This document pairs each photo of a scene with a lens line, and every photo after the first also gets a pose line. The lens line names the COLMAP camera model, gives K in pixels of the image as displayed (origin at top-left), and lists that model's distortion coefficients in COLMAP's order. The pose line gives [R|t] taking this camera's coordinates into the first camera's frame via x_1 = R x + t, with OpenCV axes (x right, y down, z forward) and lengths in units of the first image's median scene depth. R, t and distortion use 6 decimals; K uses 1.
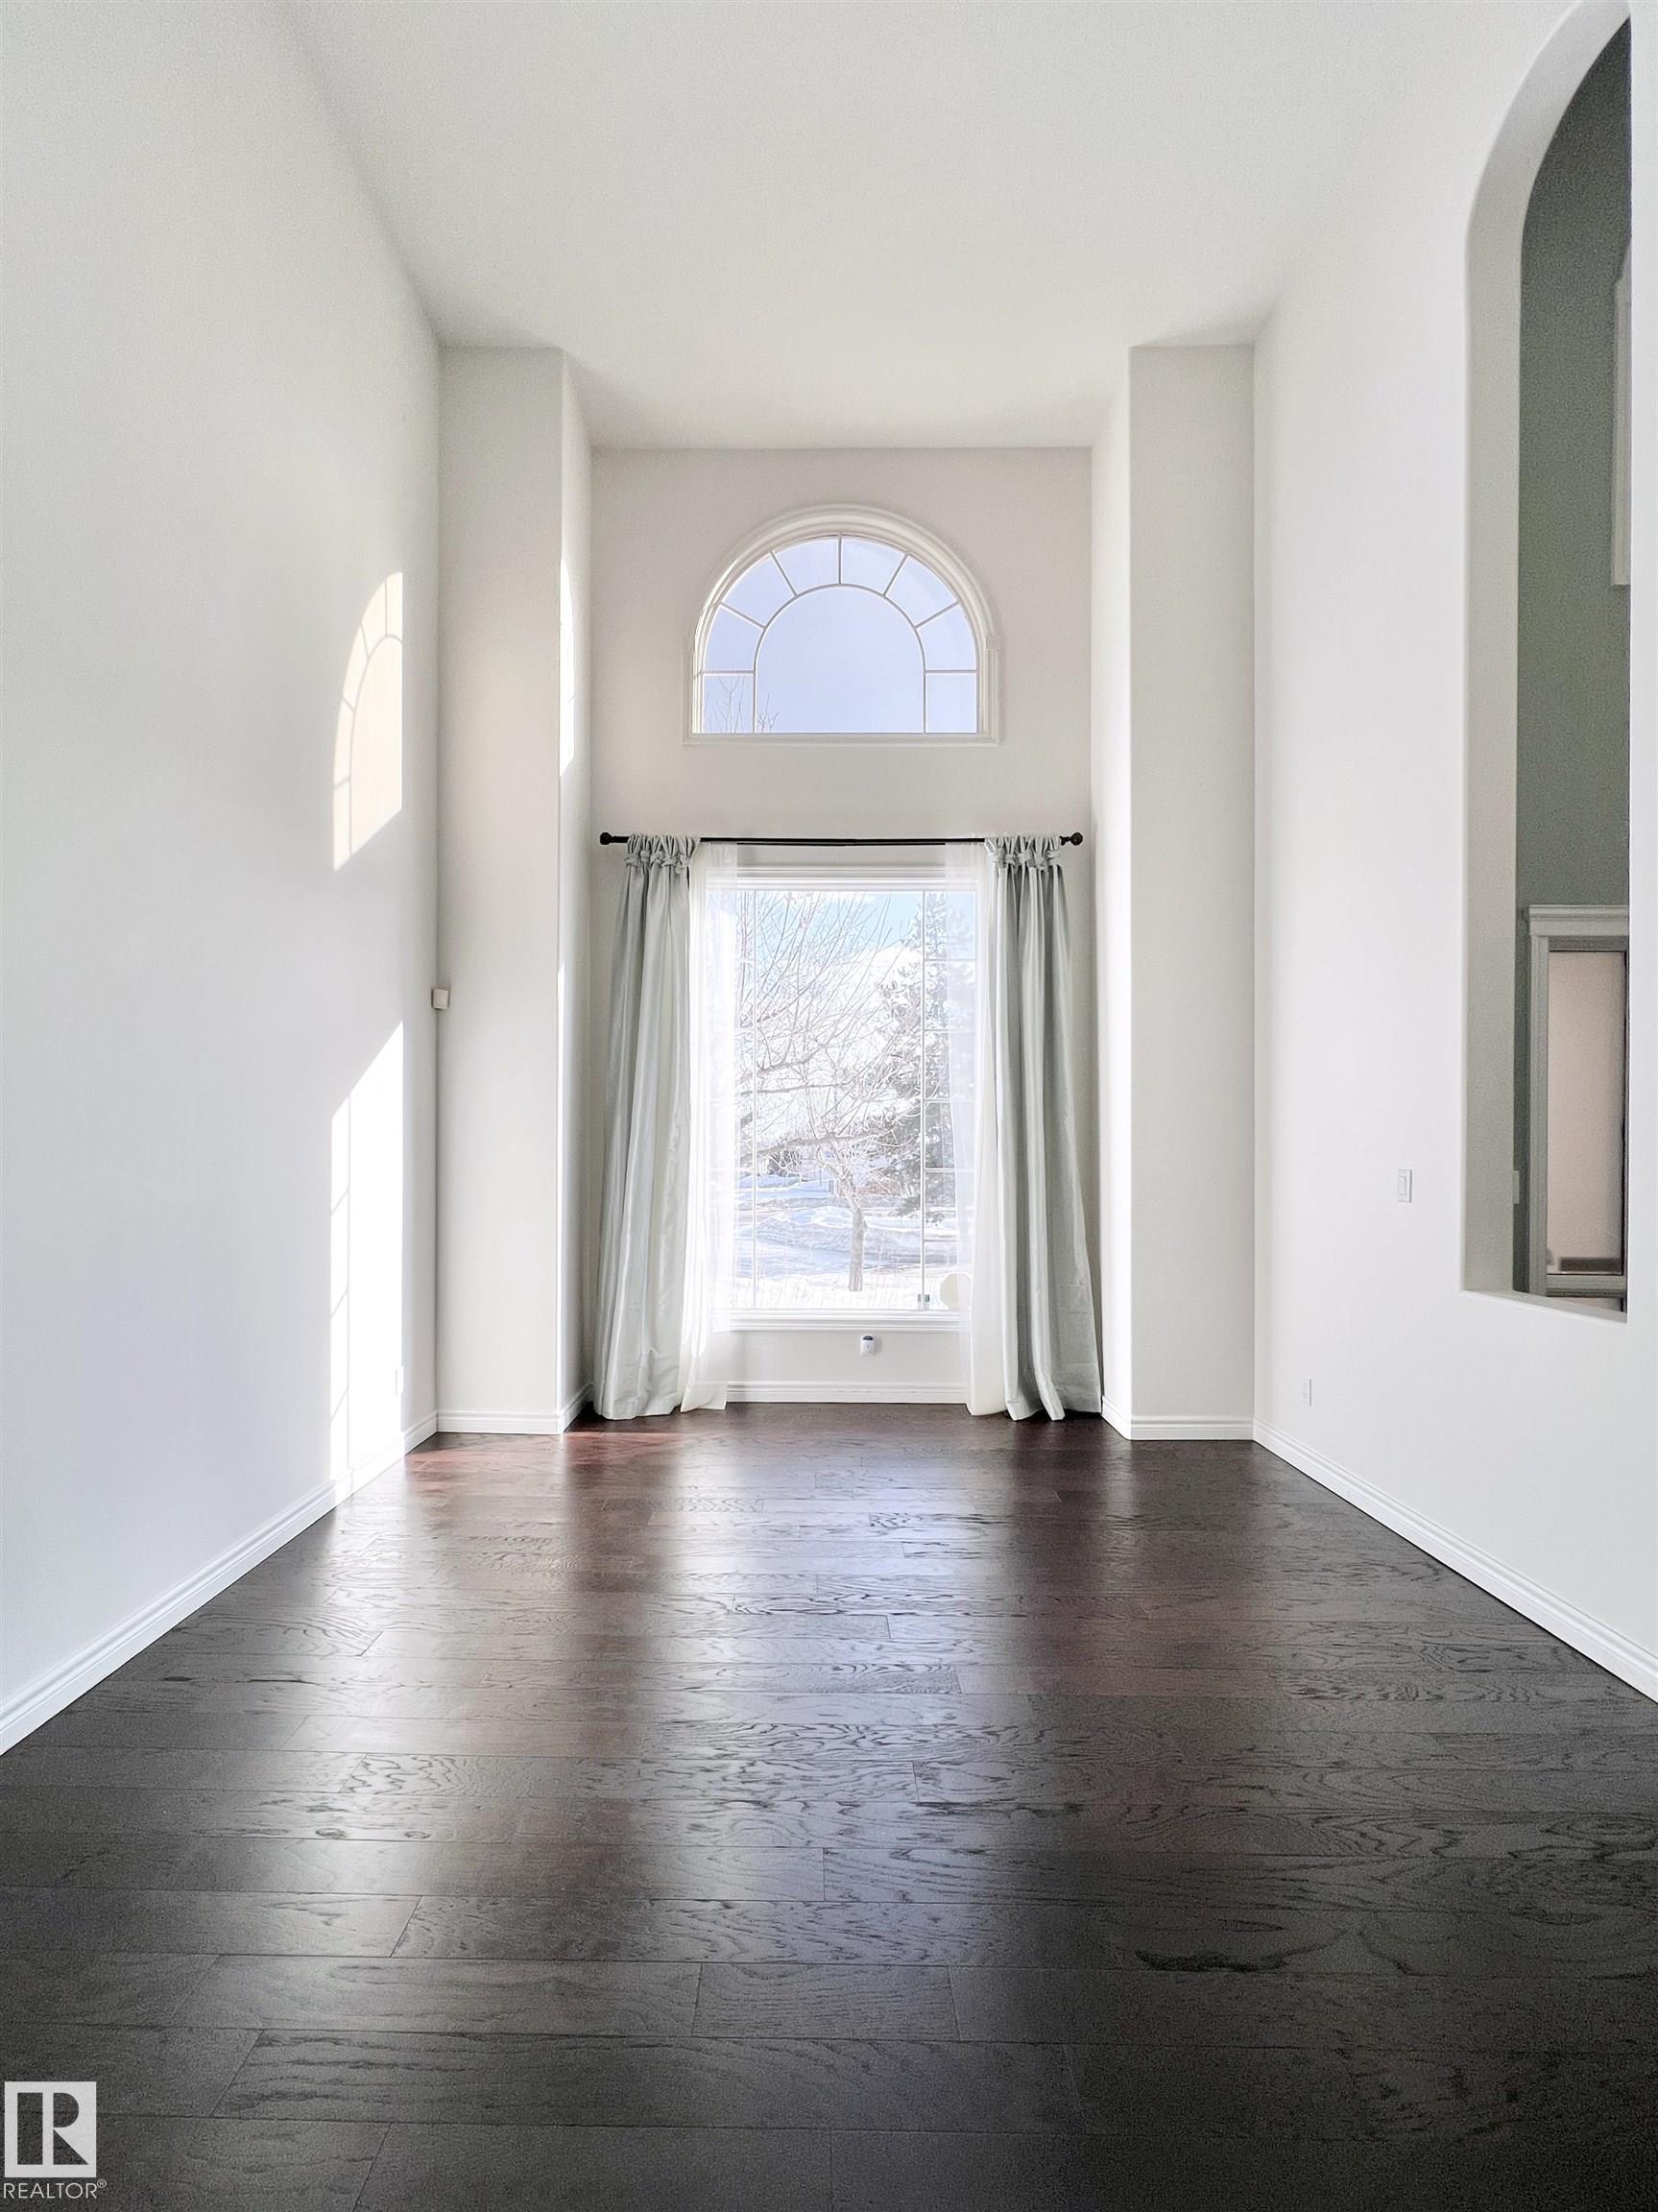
lens RADIAL K [[931.8, 0, 814.1], [0, 931.8, 1152.2], [0, 0, 1]] dist [-0.000524, -0.000067]
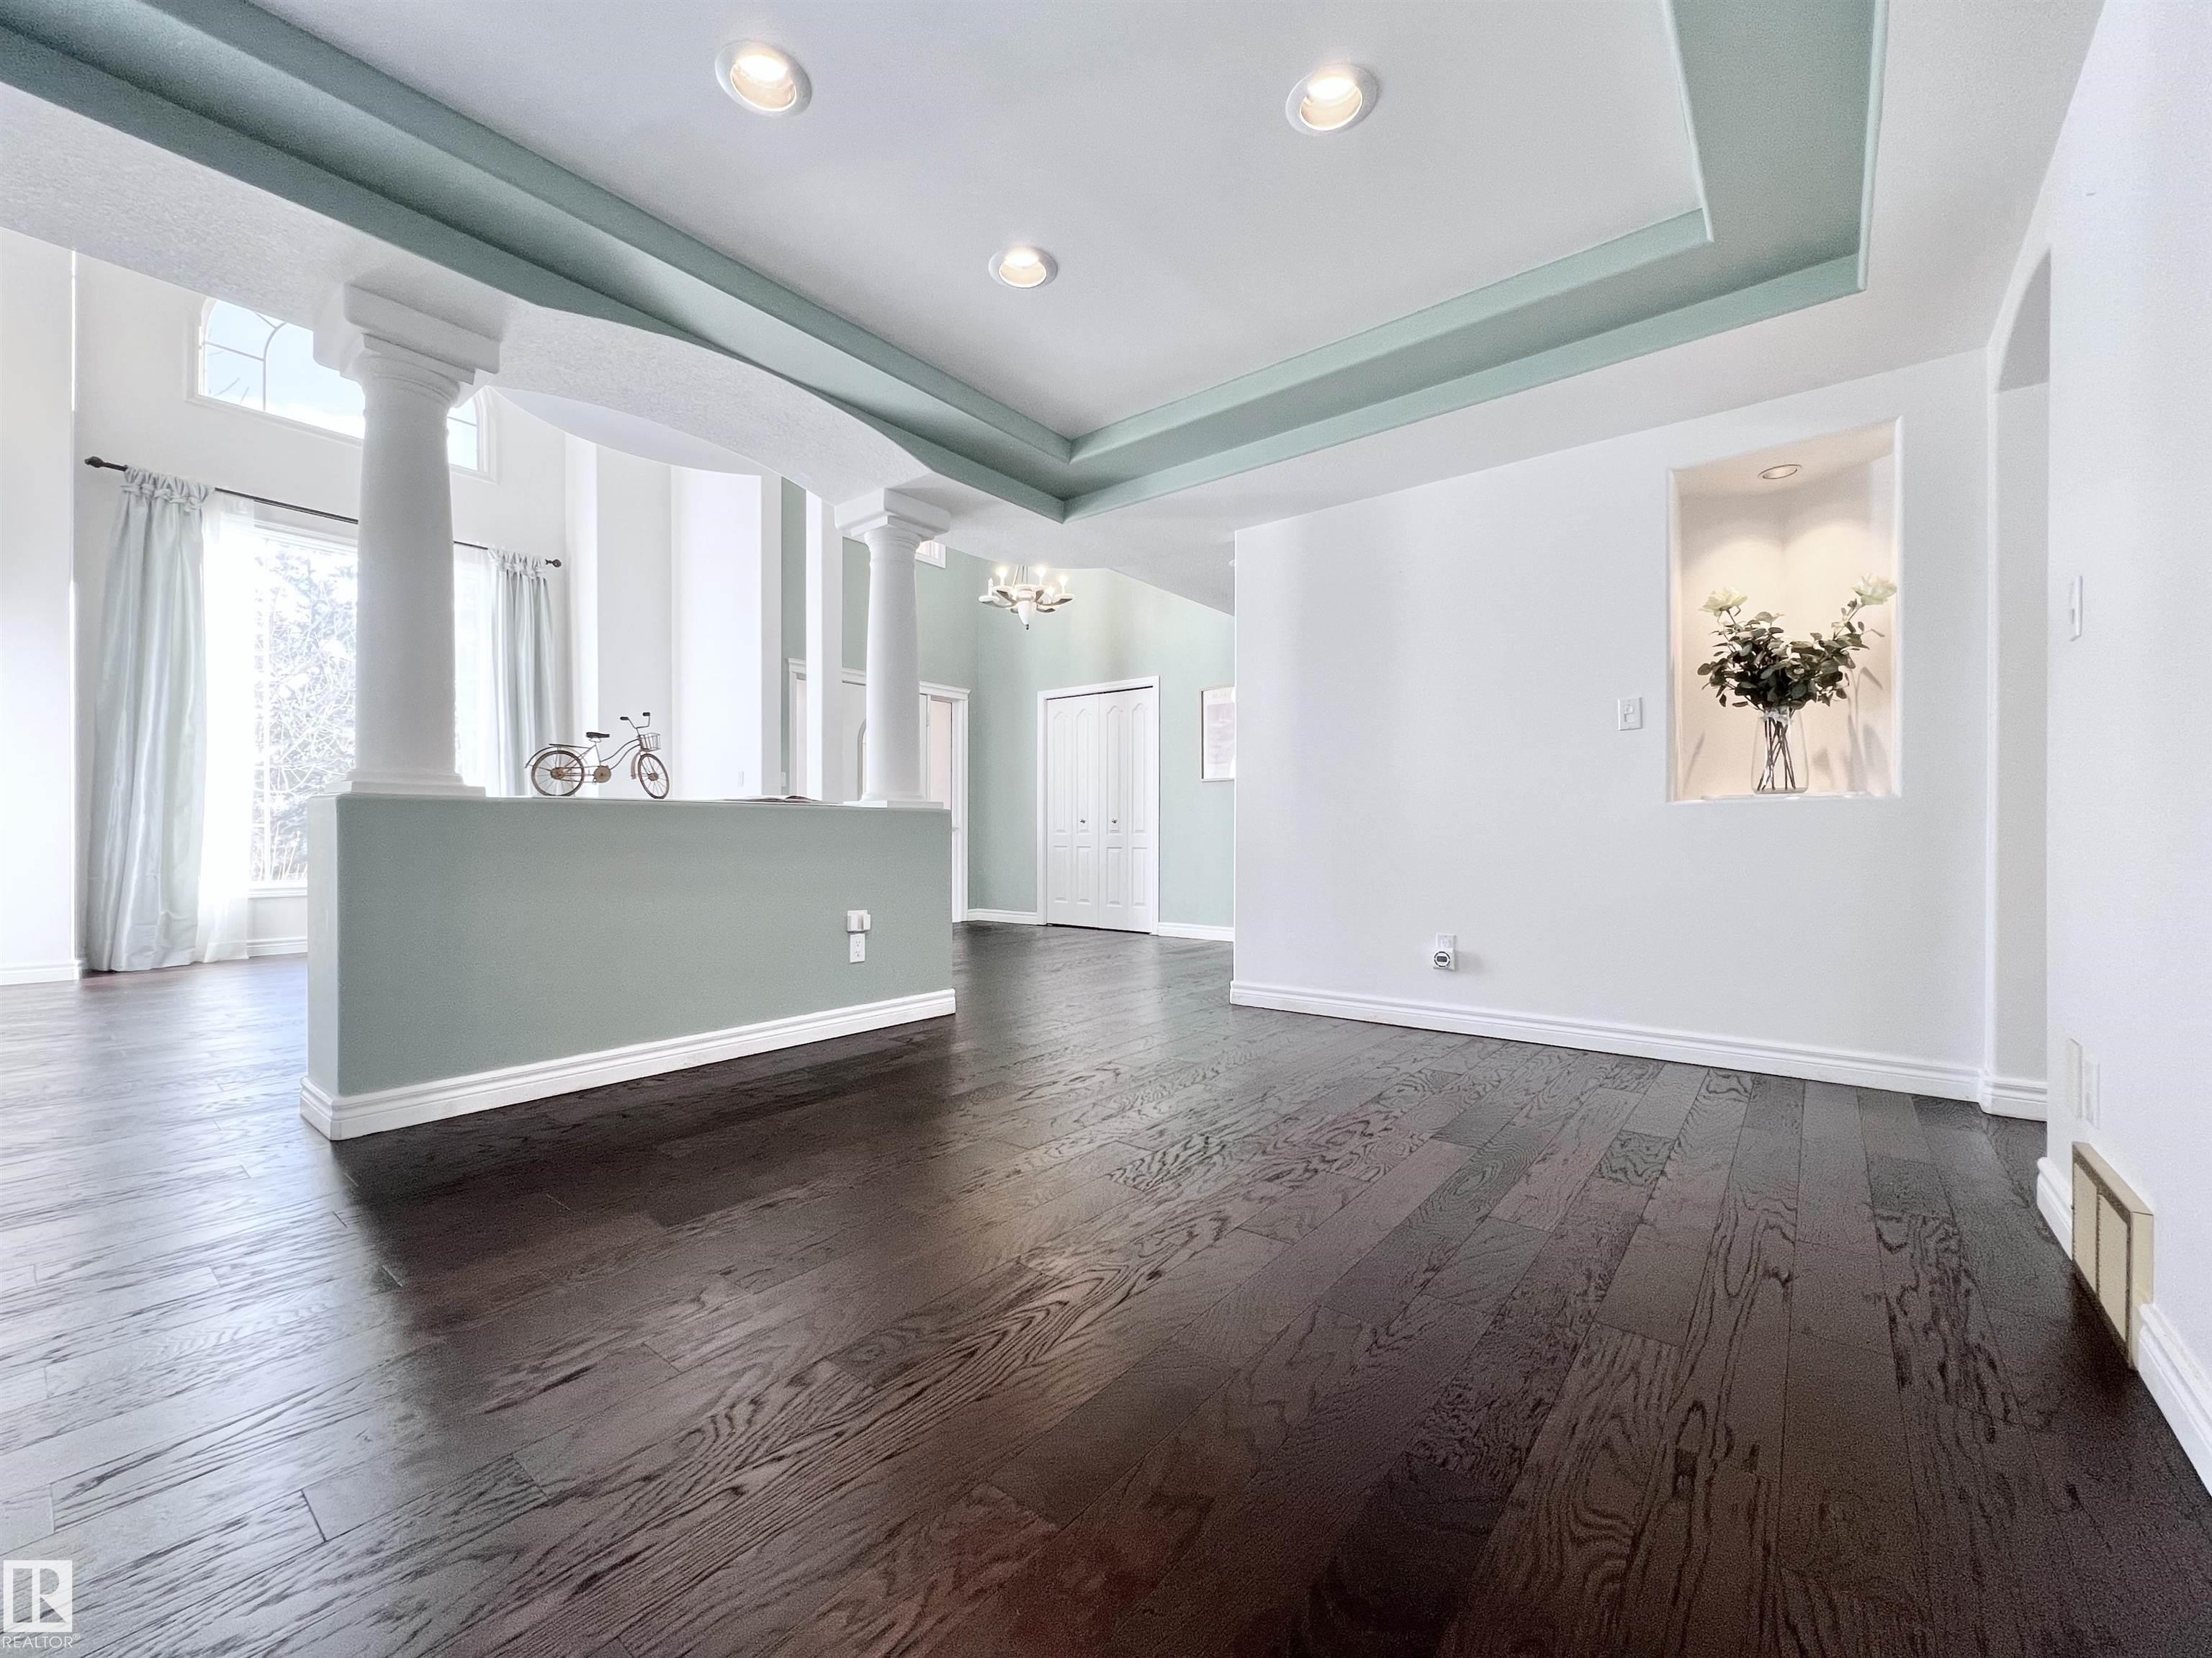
lens RADIAL K [[892.2, 0, 1099.2], [0, 892.2, 842.9], [0, 0, 1]] dist [-0.001745, 0.000028]
pose [[0.618129, -0.006694, 0.786048, -0.325199], [-0.000804, 0.999958, 0.009148, 0.110680], [-0.786076, -0.006287, 0.618097, -0.616171]]
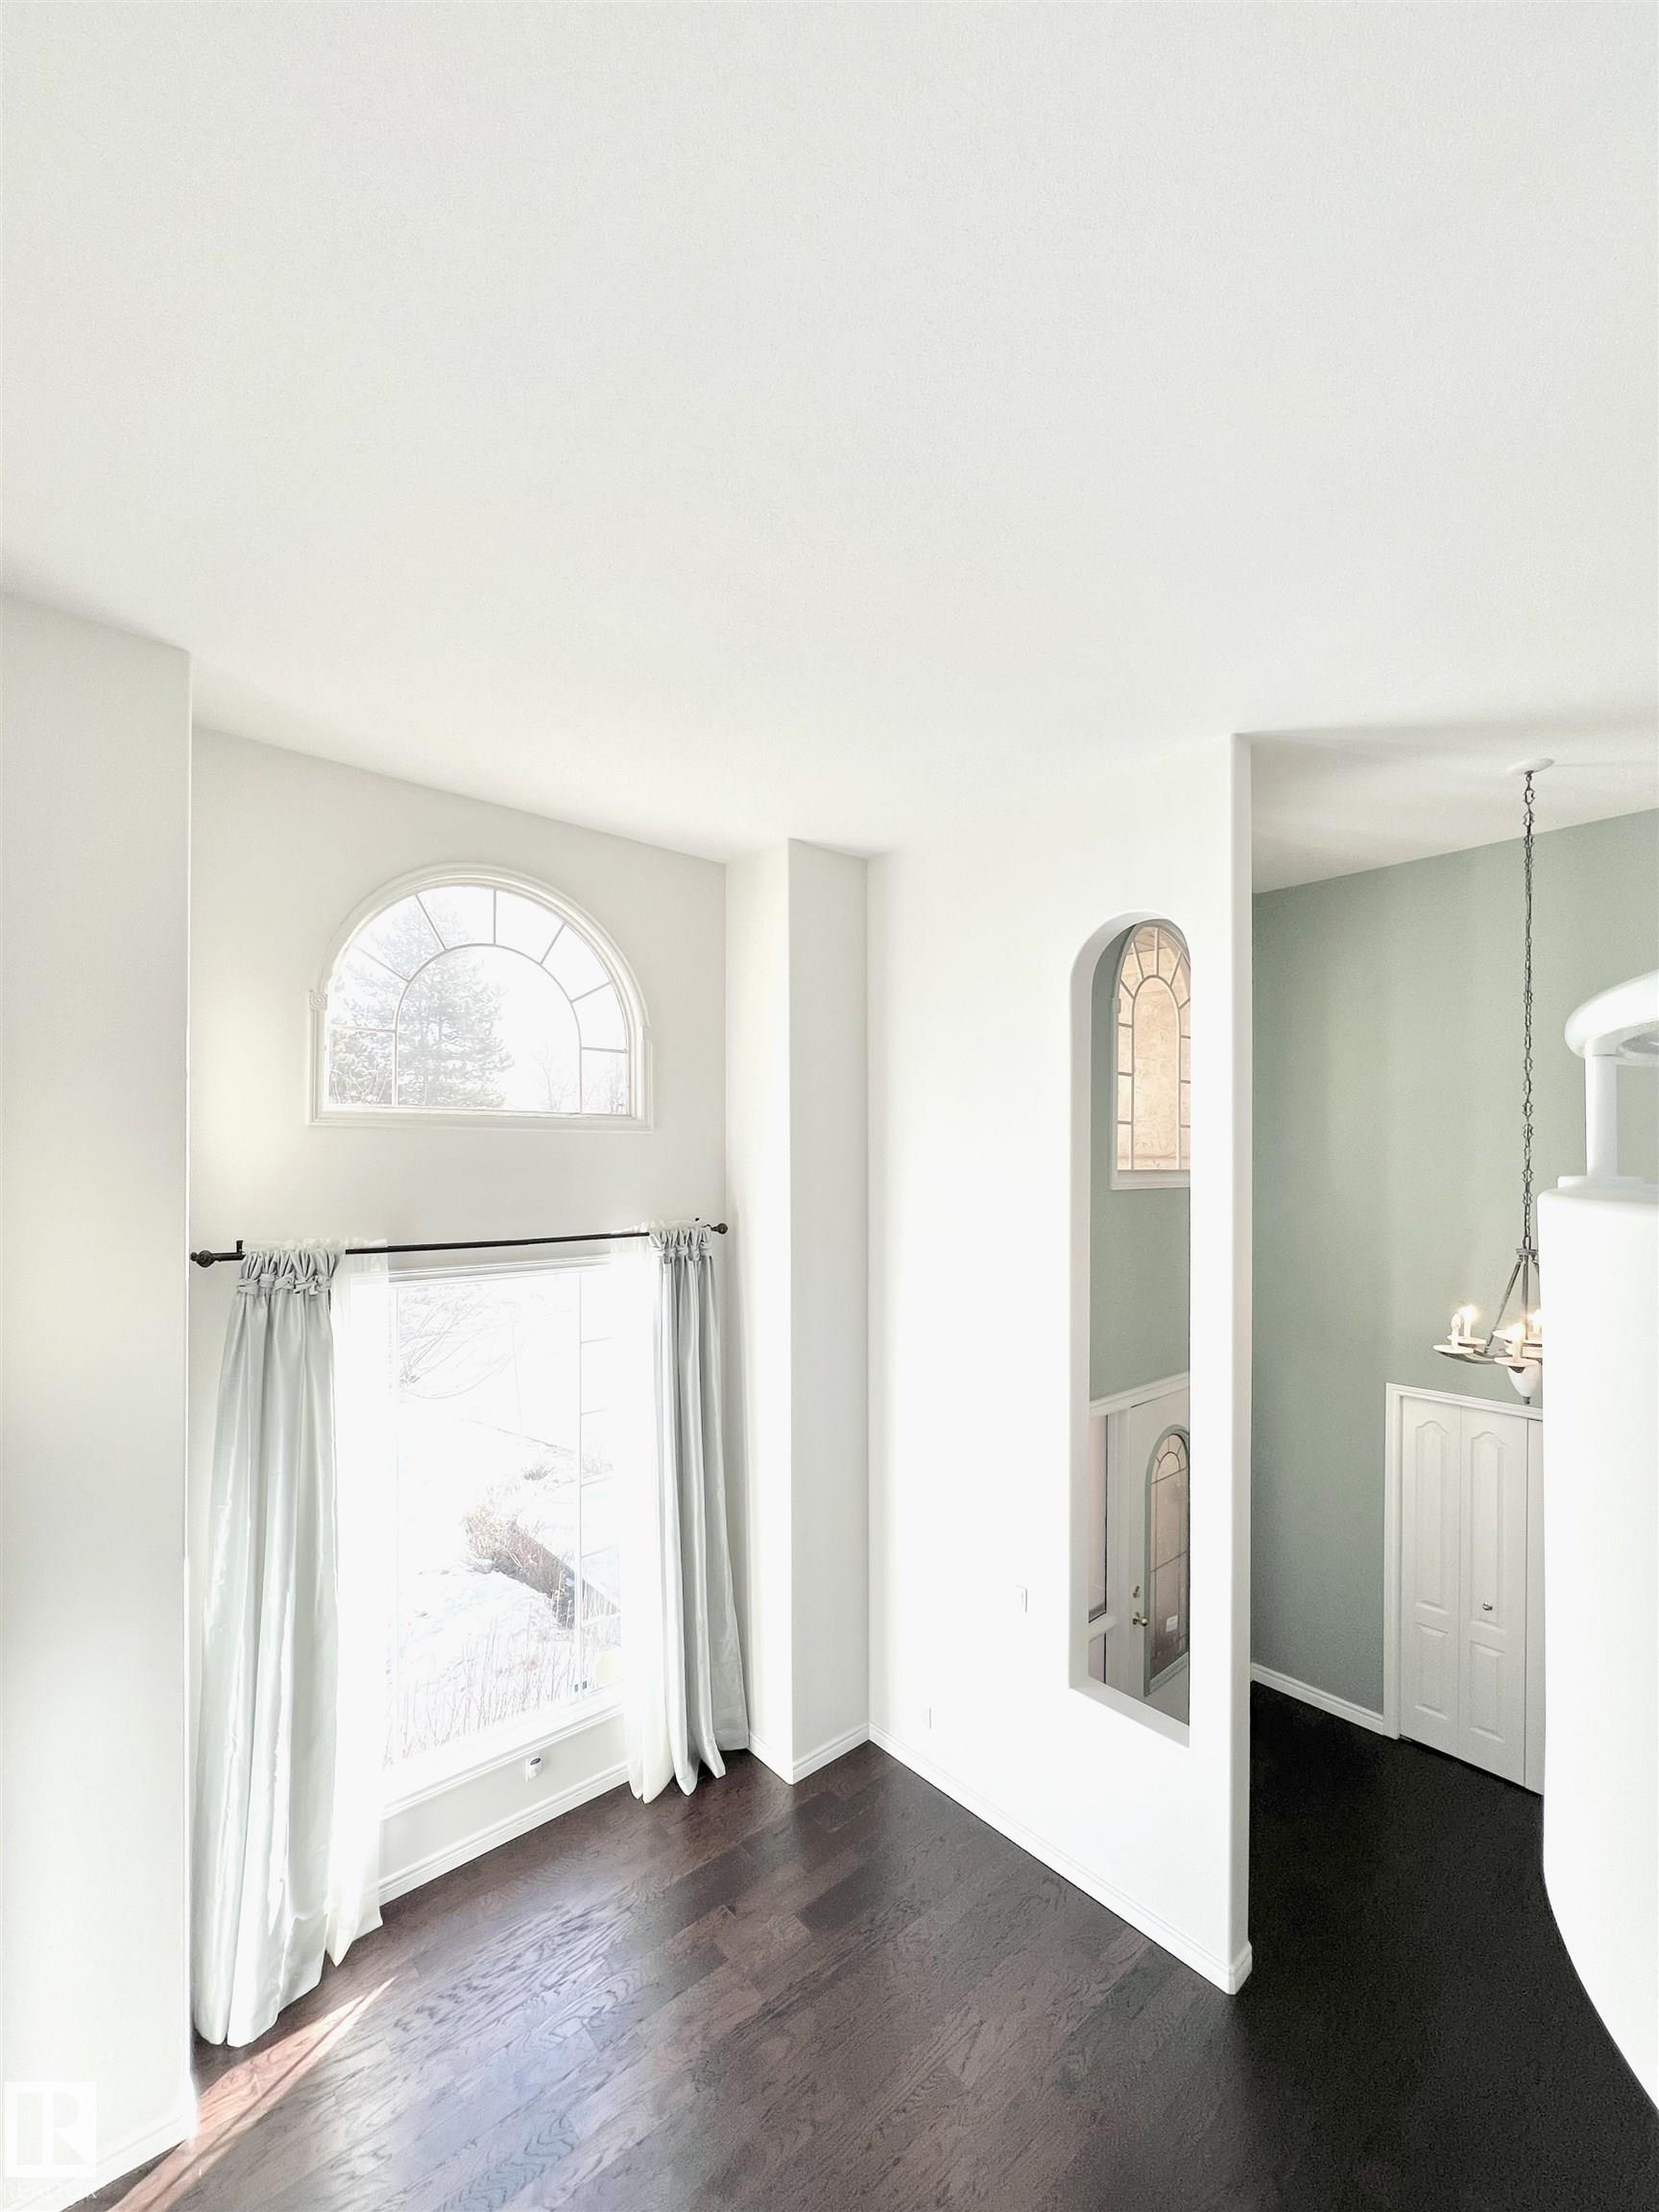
lens RADIAL K [[895.9, 0, 821.3], [0, 895.9, 1160.2], [0, 0, 1]] dist [-0.002330, 0.000180]
pose [[0.746743, -0.001552, 0.665111, -0.335137], [-0.002942, 0.999980, 0.005636, -0.425731], [-0.665107, -0.006165, 0.746723, 0.135167]]
